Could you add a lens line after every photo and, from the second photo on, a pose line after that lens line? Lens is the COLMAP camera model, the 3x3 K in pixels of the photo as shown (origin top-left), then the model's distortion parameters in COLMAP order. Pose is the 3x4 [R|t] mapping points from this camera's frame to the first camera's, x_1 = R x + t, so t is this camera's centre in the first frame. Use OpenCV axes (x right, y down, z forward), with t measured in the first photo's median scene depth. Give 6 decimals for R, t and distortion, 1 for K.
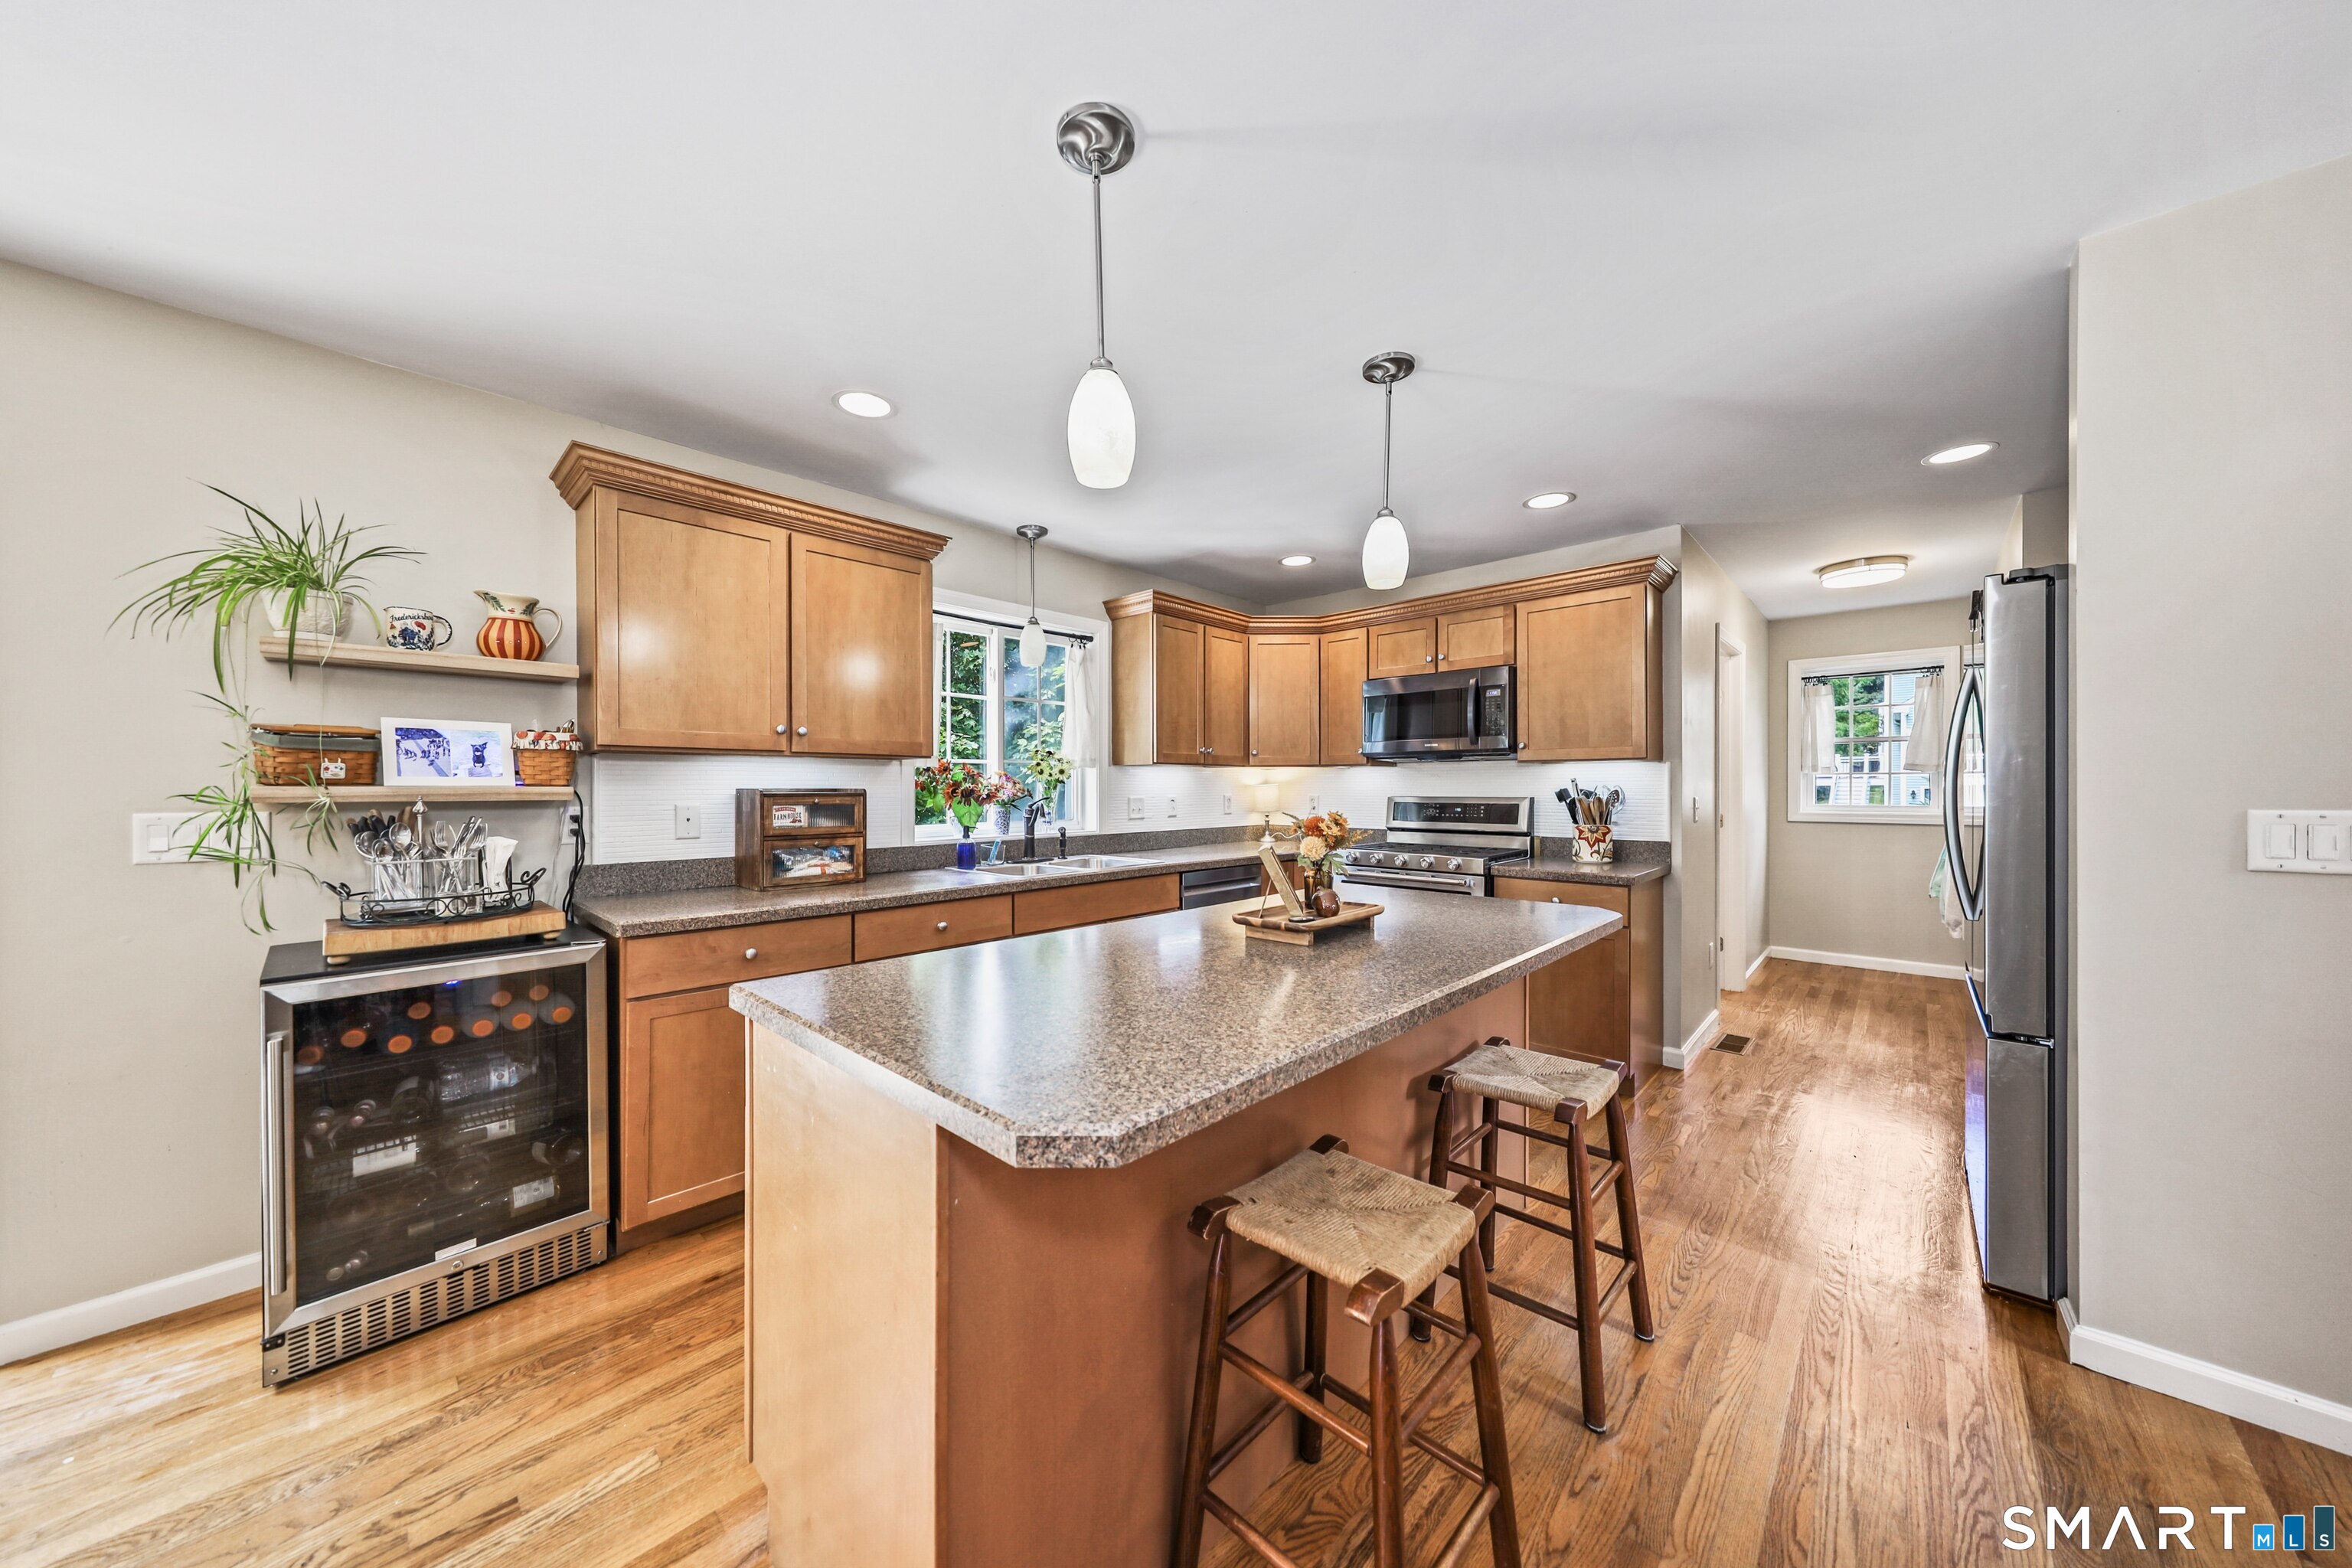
lens RADIAL K [[773.4, 0, 1173.6], [0, 773.4, 786.5], [0, 0, 1]] dist [-0.001027, -0.000023]
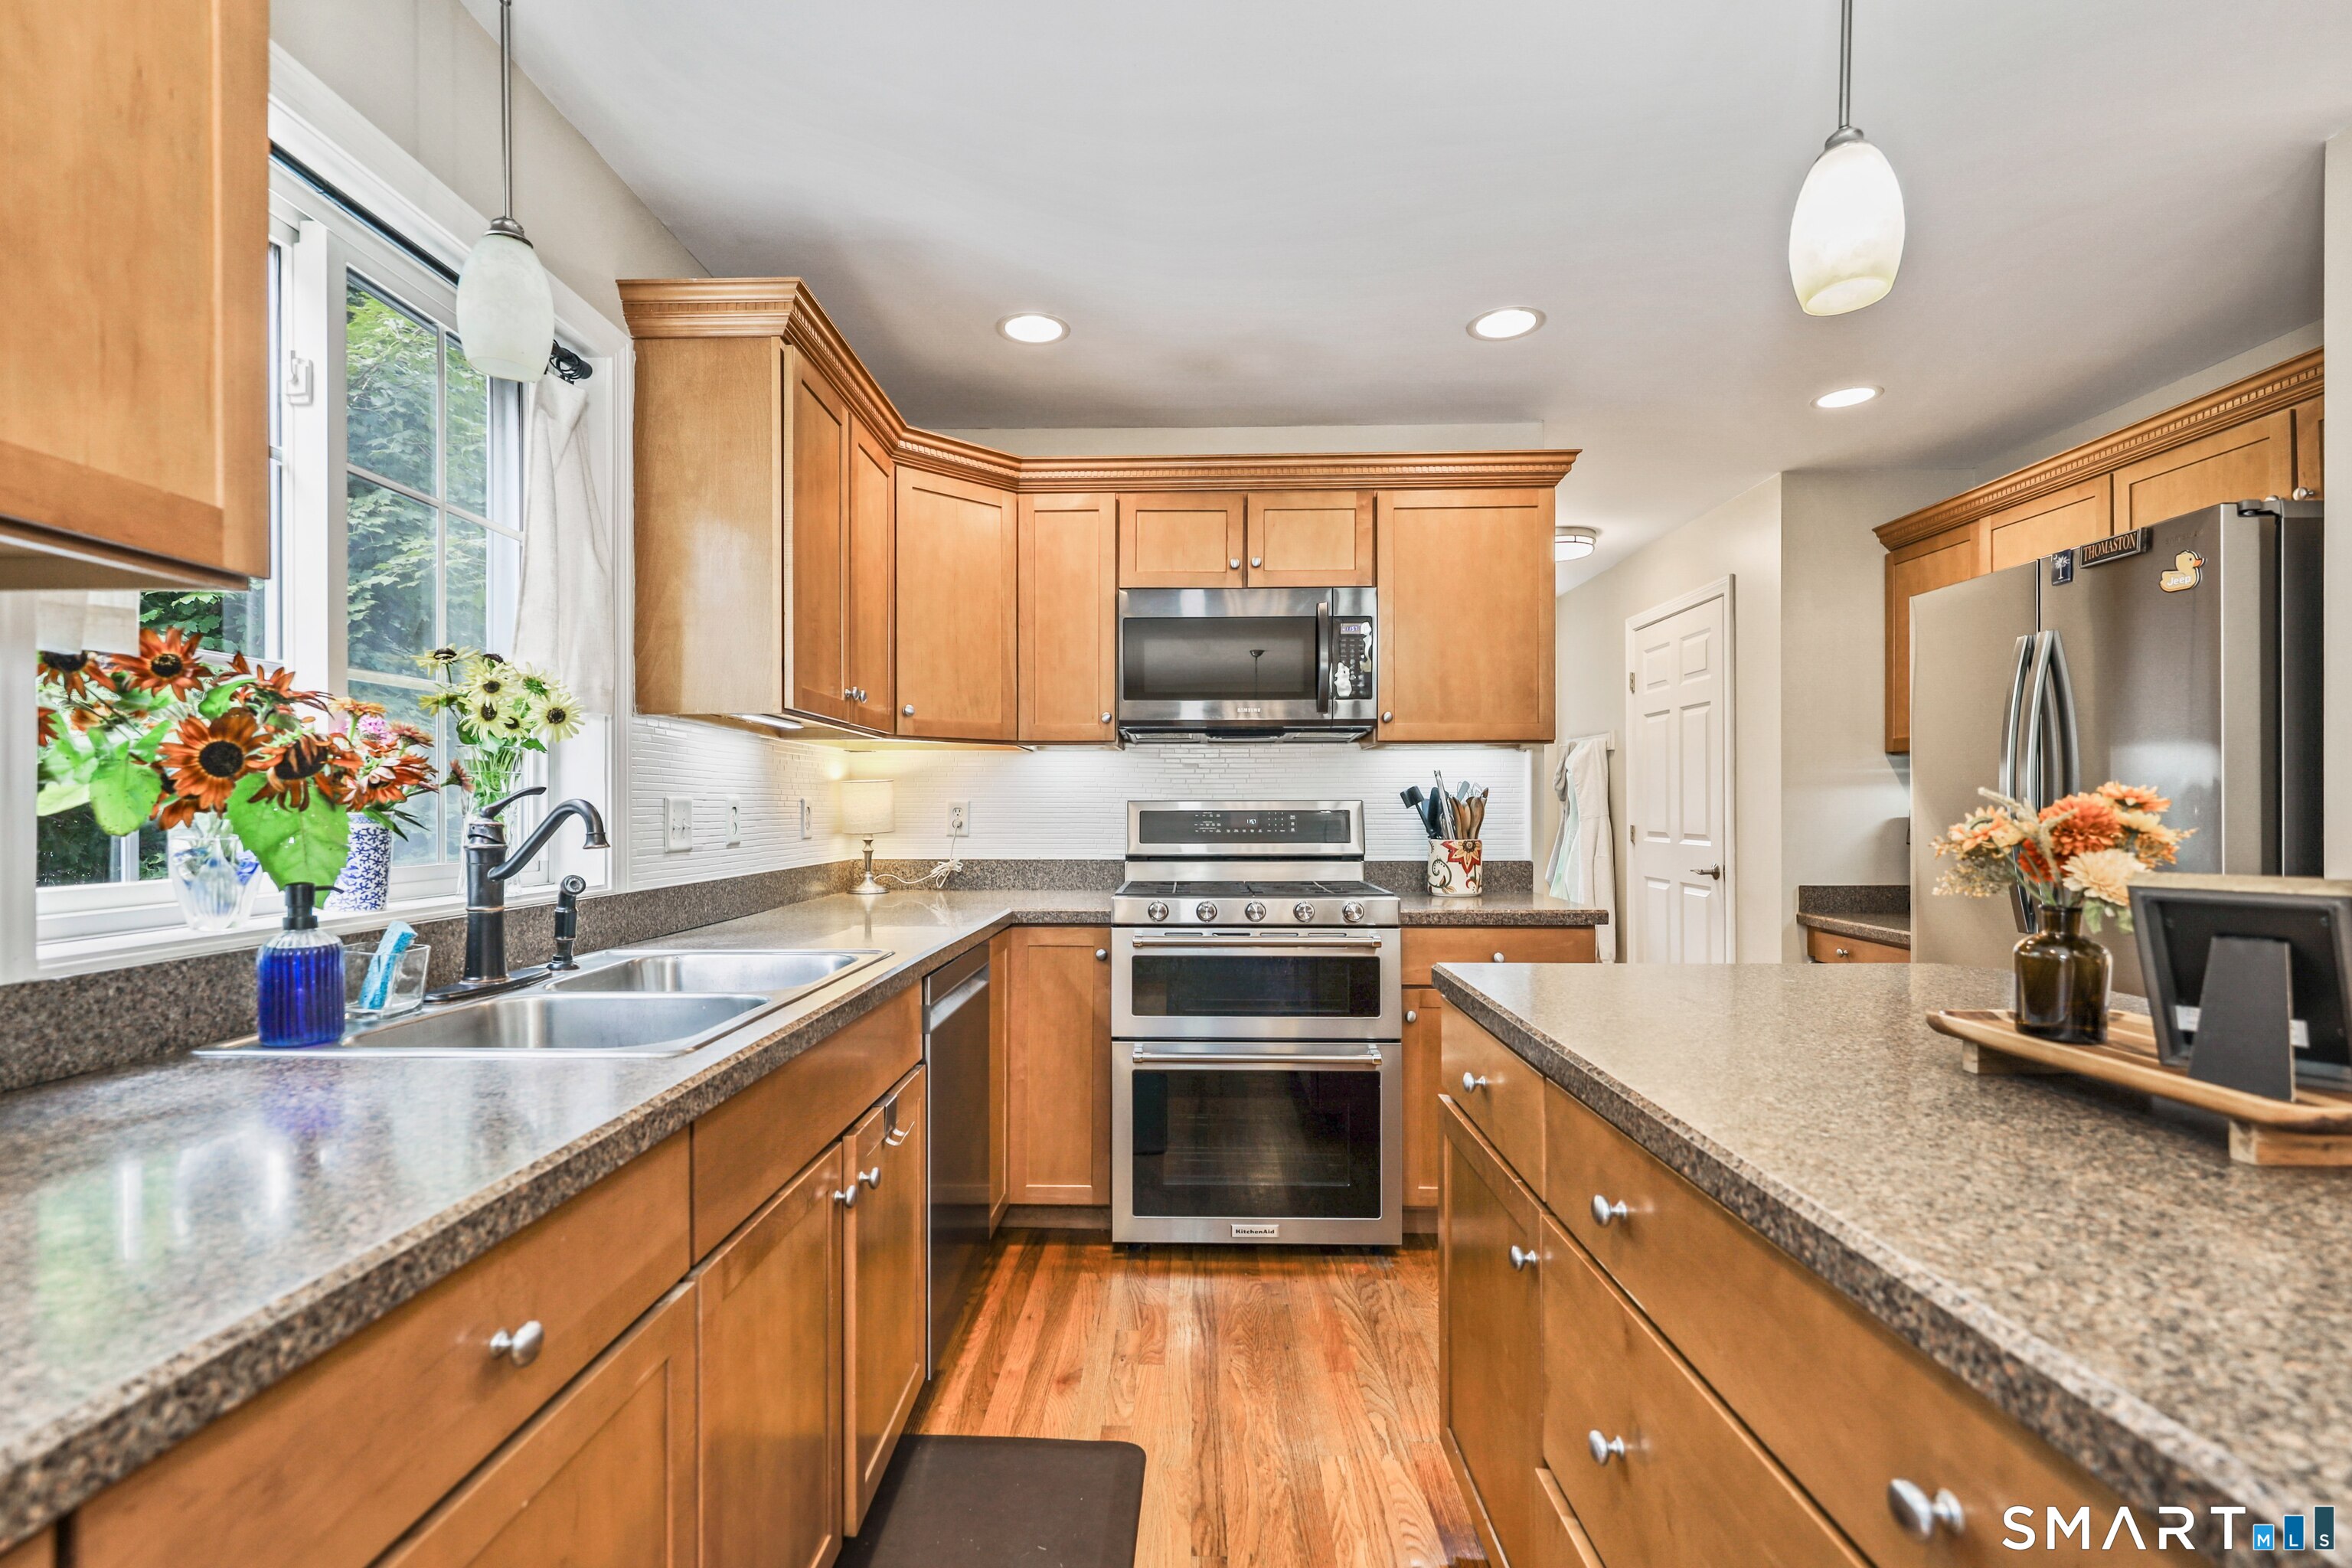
lens RADIAL K [[1049.5, 0, 1156.4], [0, 1049.5, 818.9], [0, 0, 1]] dist [0.001708, 0.000000]
pose [[0.744945, -0.005397, 0.667104, -0.265081], [0.000366, 0.999970, 0.007681, 0.023619], [-0.667126, -0.005477, 0.744925, 0.486343]]
